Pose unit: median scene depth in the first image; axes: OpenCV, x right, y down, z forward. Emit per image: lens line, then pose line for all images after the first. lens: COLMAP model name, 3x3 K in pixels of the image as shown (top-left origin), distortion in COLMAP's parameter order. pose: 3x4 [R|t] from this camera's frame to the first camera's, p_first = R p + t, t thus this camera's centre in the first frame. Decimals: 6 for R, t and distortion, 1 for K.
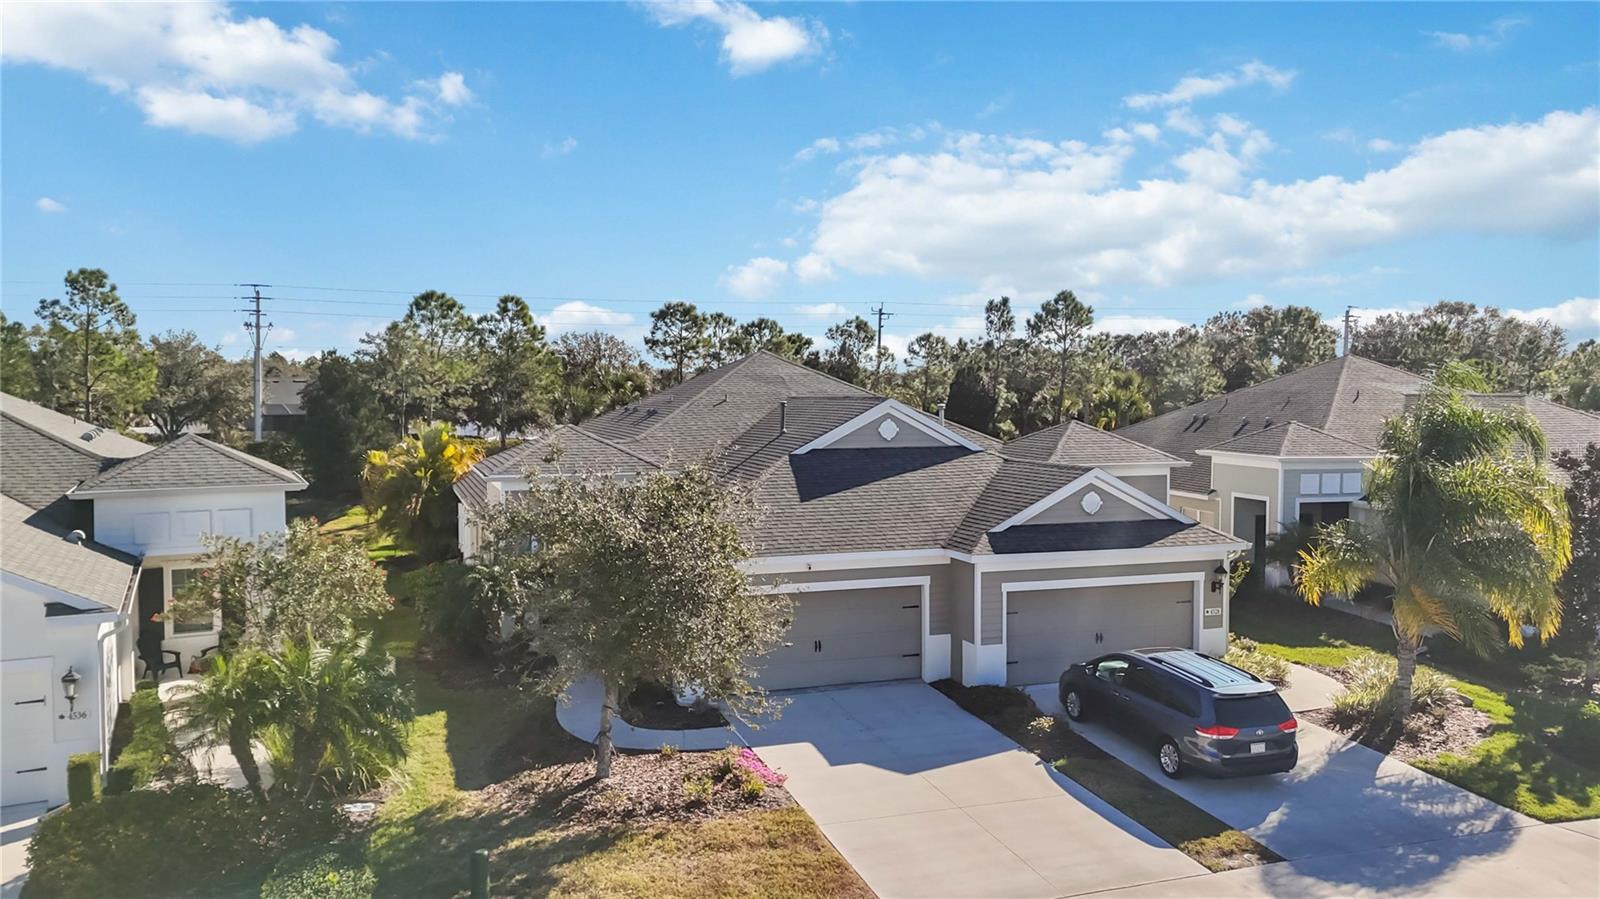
lens RADIAL K [[1167.9, 0, 800.4], [0, 1167.9, 446.6], [0, 0, 1]] dist [0.077099, -0.071203]
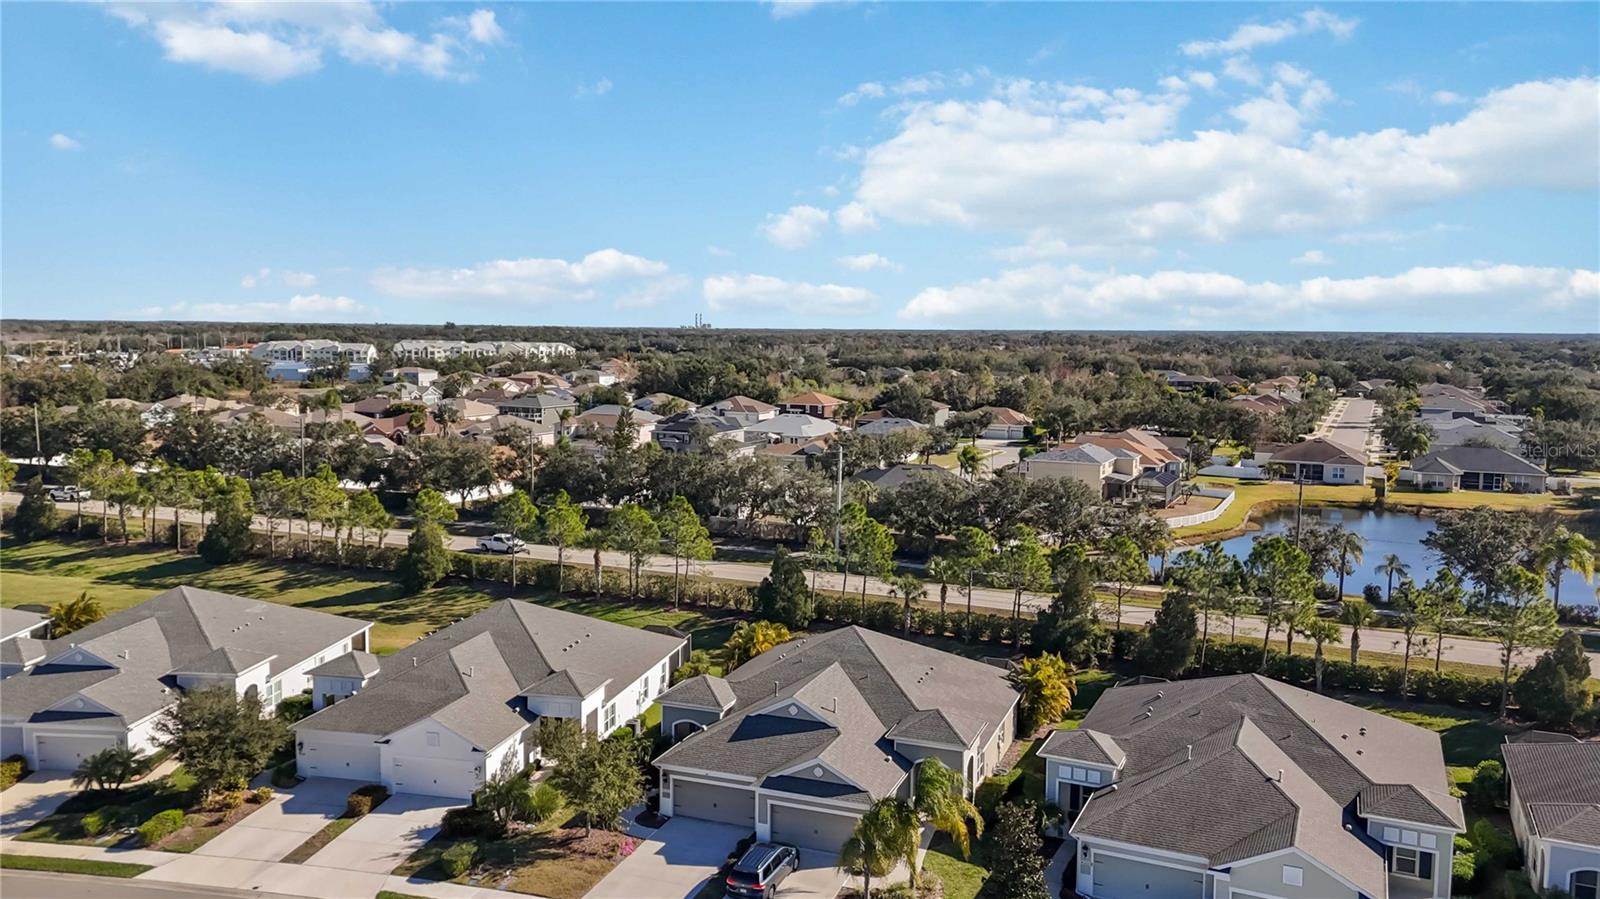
lens RADIAL K [[1210.8, 0, 800.0], [0, 1210.8, 449.5], [0, 0, 1]] dist [0.068797, -0.062416]
pose [[0.763067, 0.070432, -0.642471, 1.986151], [-0.041596, 0.997335, 0.059931, -0.840571], [0.644980, -0.019007, 0.763963, -0.952362]]
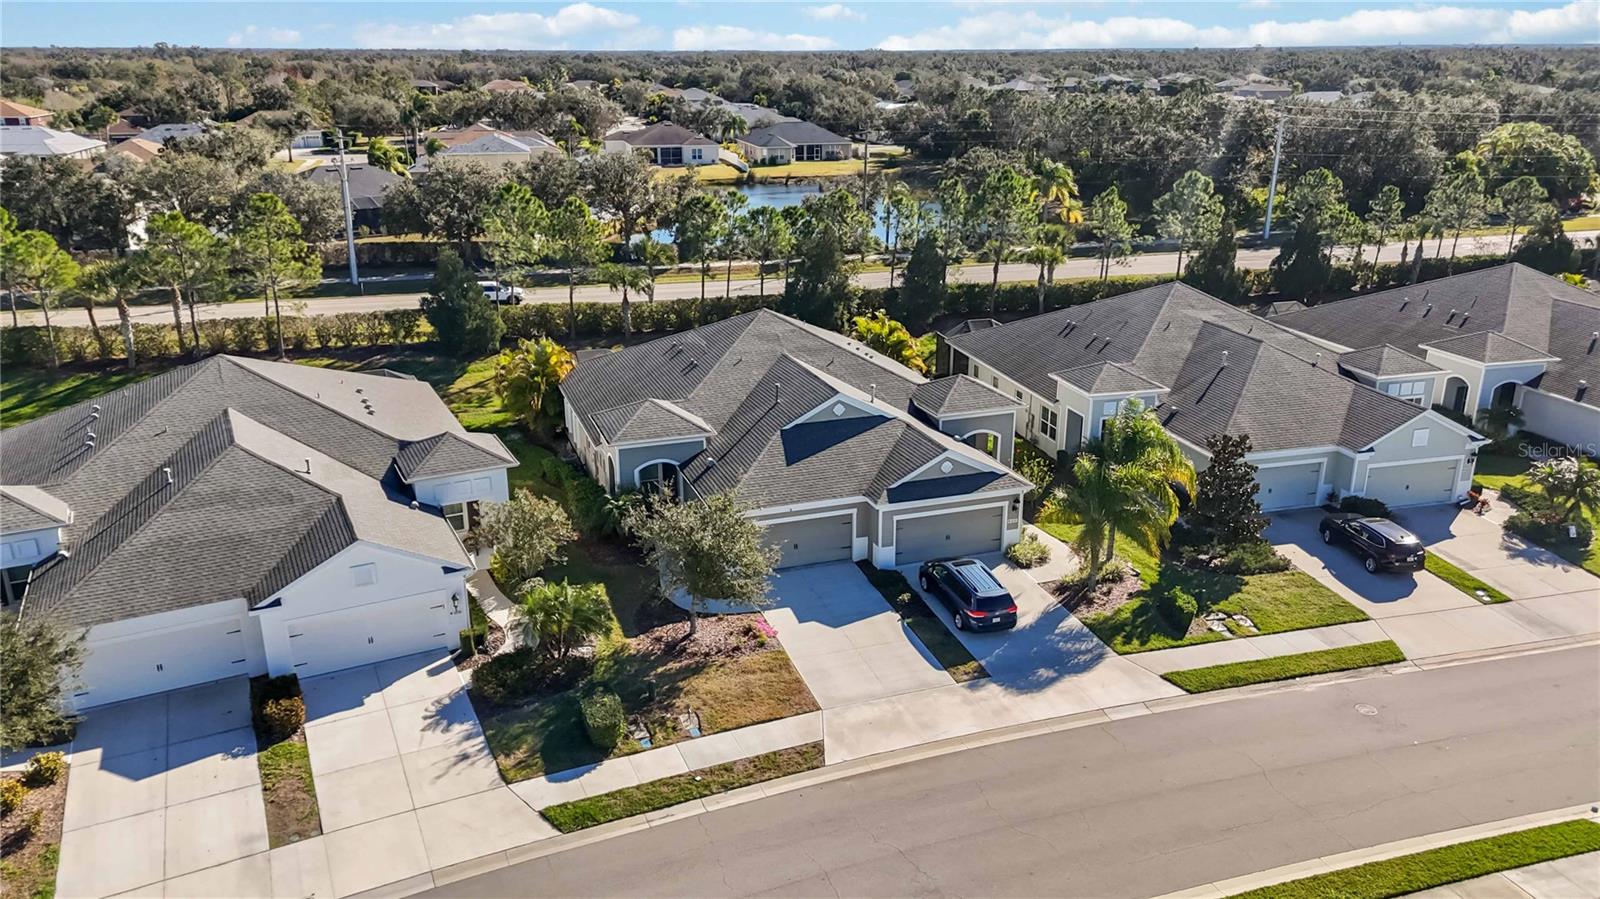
lens RADIAL K [[1167.9, 0, 800.4], [0, 1167.9, 446.6], [0, 0, 1]] dist [0.077099, -0.071203]
pose [[0.999986, -0.001504, -0.005067, 0.036051], [0.002813, 0.963050, 0.269308, -0.550615], [0.004475, -0.269319, 0.963041, -0.855754]]
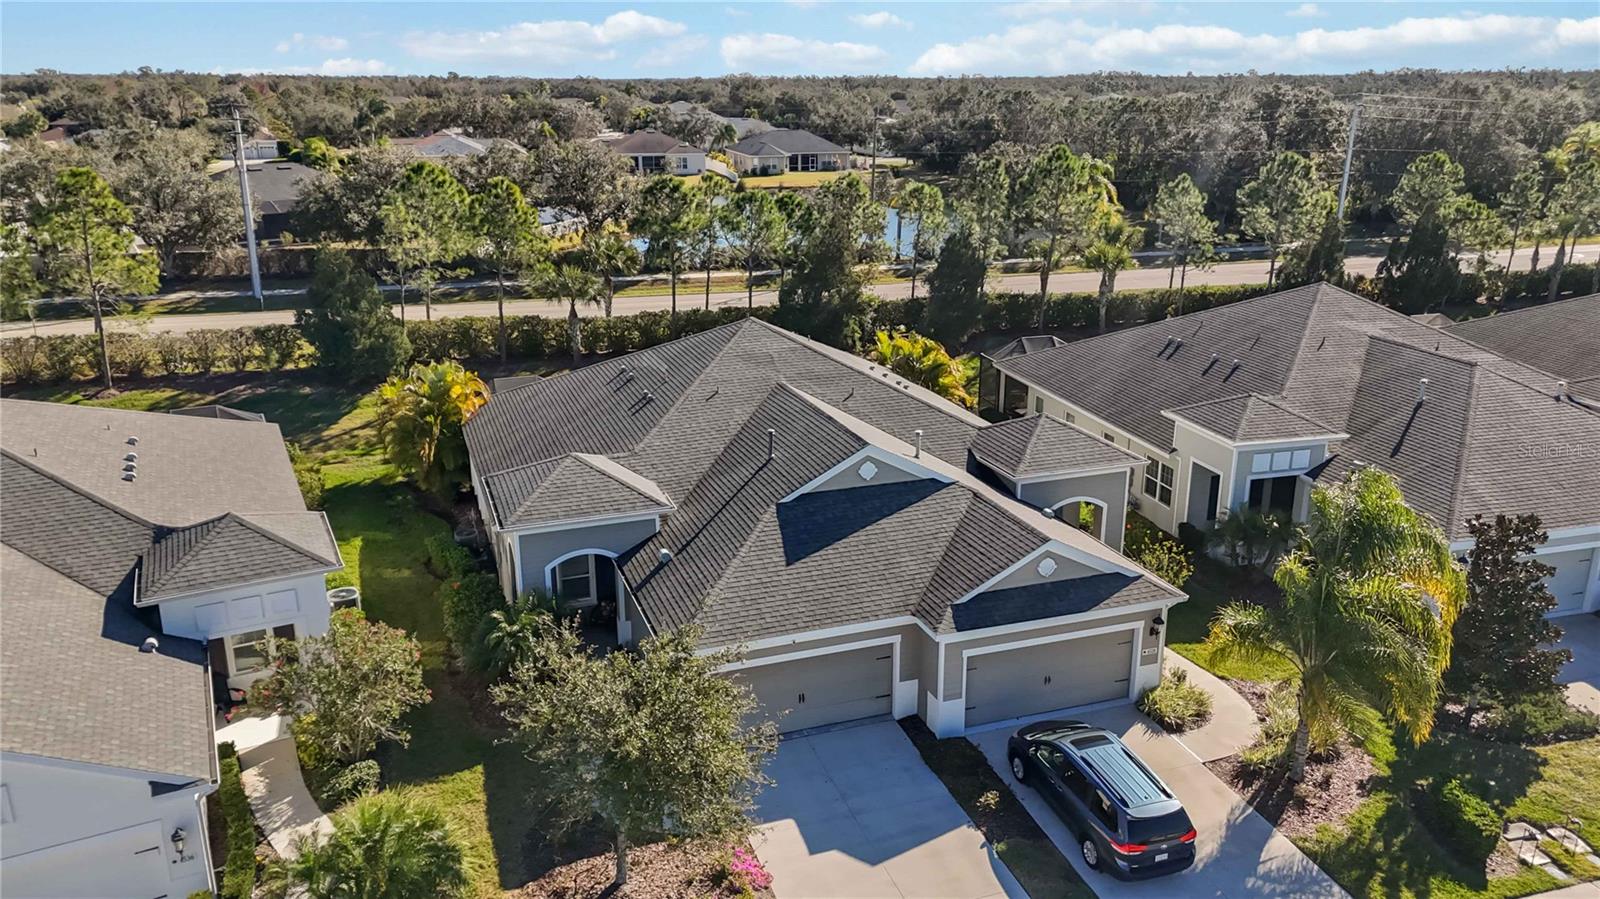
lens RADIAL K [[1167.9, 0, 800.4], [0, 1167.9, 446.6], [0, 0, 1]] dist [0.077099, -0.071203]
pose [[0.999993, -0.003410, 0.001531, 0.014439], [0.002924, 0.968729, 0.248103, -0.400187], [-0.002329, -0.248097, 0.968732, -0.060325]]
